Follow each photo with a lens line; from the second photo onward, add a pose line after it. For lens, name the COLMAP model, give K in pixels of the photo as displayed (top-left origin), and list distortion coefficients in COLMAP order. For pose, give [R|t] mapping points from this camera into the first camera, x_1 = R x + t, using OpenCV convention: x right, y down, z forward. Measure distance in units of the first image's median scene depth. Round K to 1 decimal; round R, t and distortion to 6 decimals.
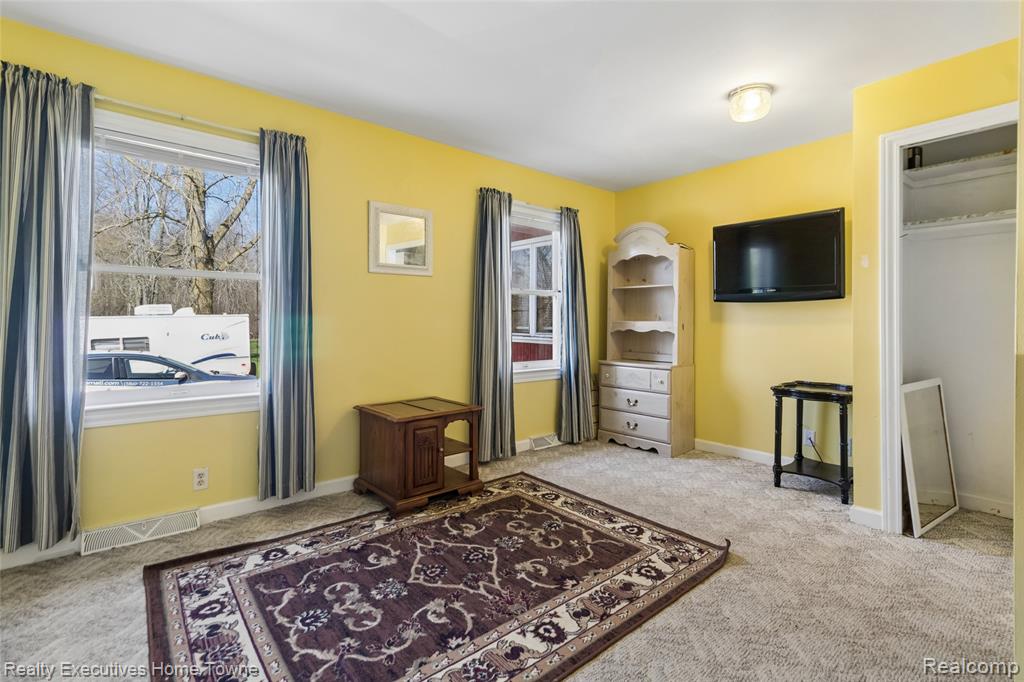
lens RADIAL K [[463.4, 0, 512.0], [0, 463.4, 341.0], [0, 0, 1]] dist [-0.000789, 0.000093]
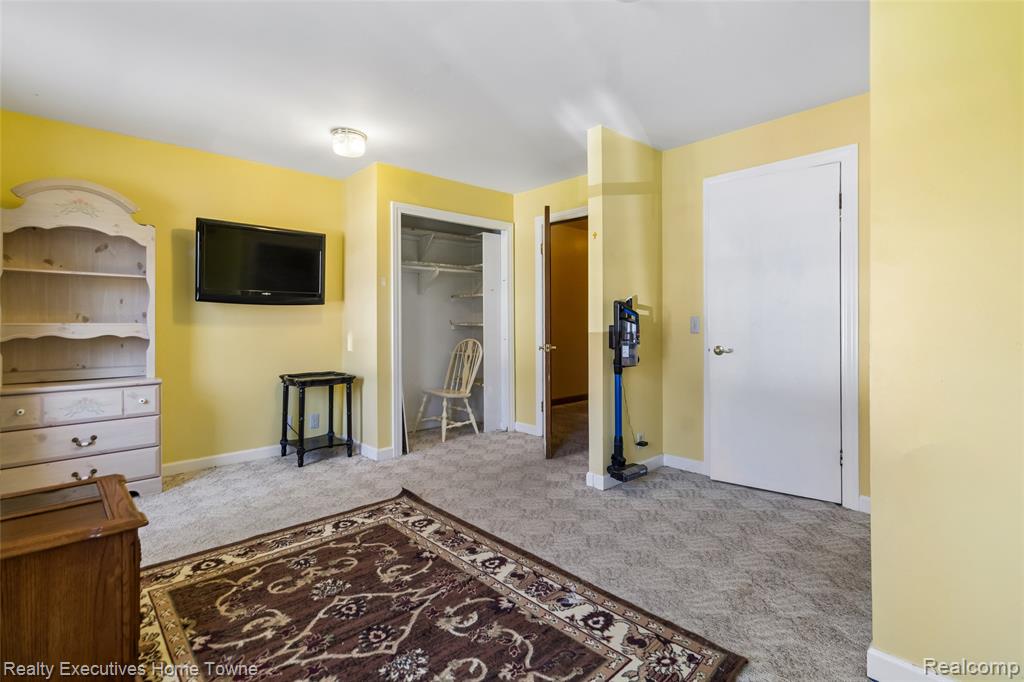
lens RADIAL K [[485.4, 0, 531.4], [0, 485.4, 328.4], [0, 0, 1]] dist [0.001153, 0.000289]
pose [[-0.059153, -0.016784, 0.998108, -0.872196], [0.047386, 0.998684, 0.019602, -0.030883], [-0.997124, 0.048456, -0.058280, 0.650883]]
